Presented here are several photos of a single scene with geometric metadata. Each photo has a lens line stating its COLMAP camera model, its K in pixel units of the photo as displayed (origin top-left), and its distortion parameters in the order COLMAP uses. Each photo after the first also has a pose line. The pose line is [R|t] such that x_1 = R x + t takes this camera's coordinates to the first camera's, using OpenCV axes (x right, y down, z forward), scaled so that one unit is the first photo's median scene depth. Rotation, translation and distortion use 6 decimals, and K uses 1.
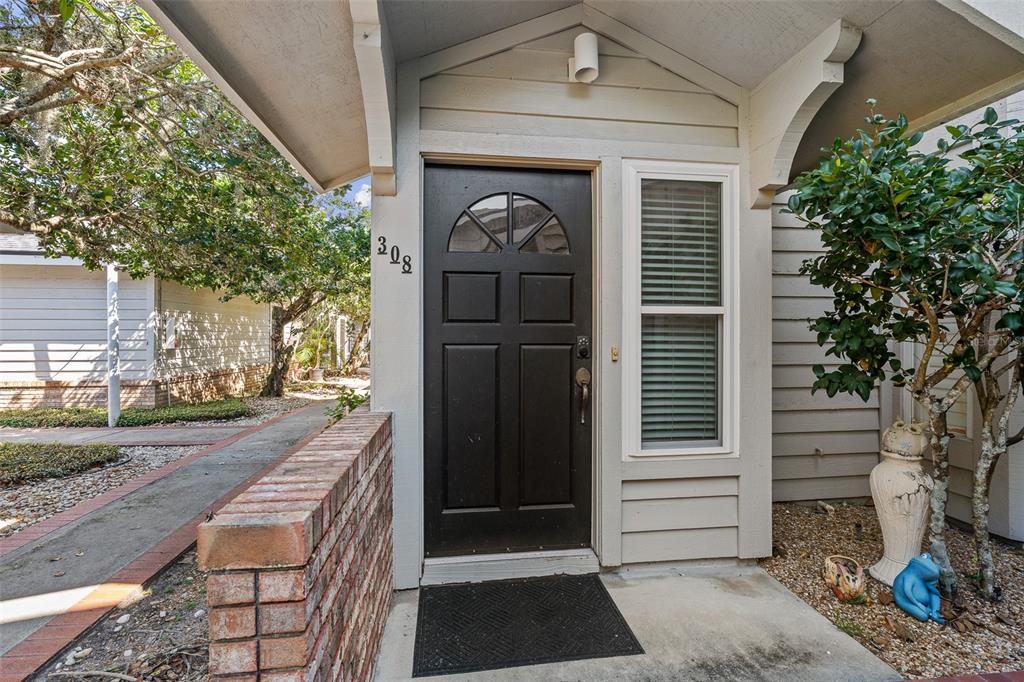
lens RADIAL K [[466.6, 0, 510.9], [0, 466.6, 336.5], [0, 0, 1]] dist [-0.003598, 0.000833]
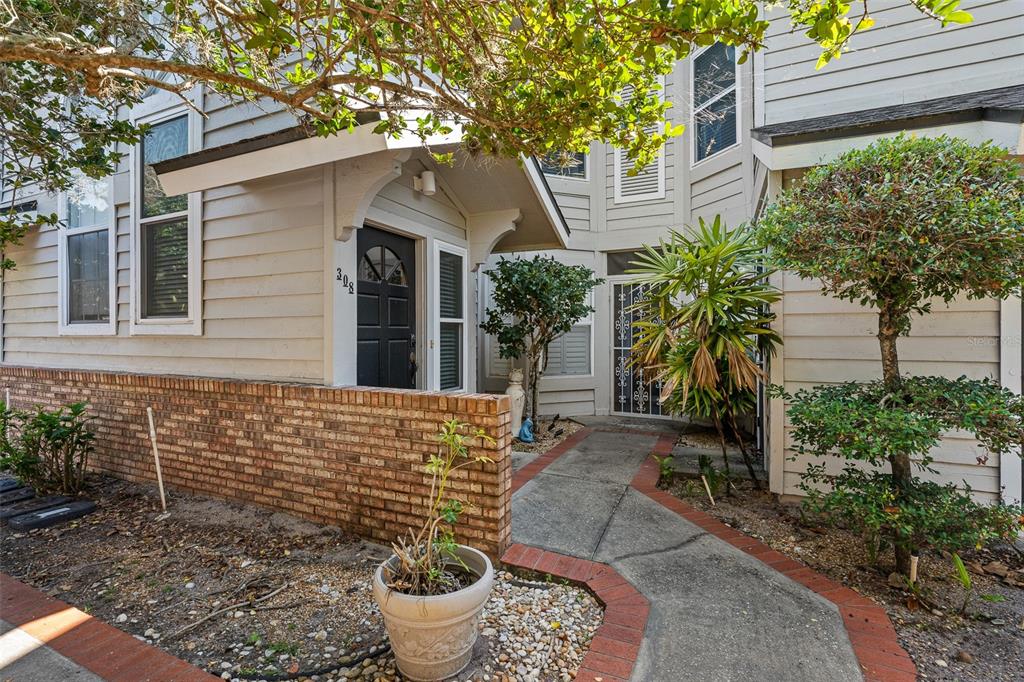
lens RADIAL K [[466.6, 0, 510.9], [0, 466.6, 336.5], [0, 0, 1]] dist [-0.003598, 0.000833]
pose [[0.522051, -0.010589, 0.852848, -1.166242], [0.004315, 0.999943, 0.009774, -0.007377], [-0.852903, -0.001423, 0.522067, -0.224871]]
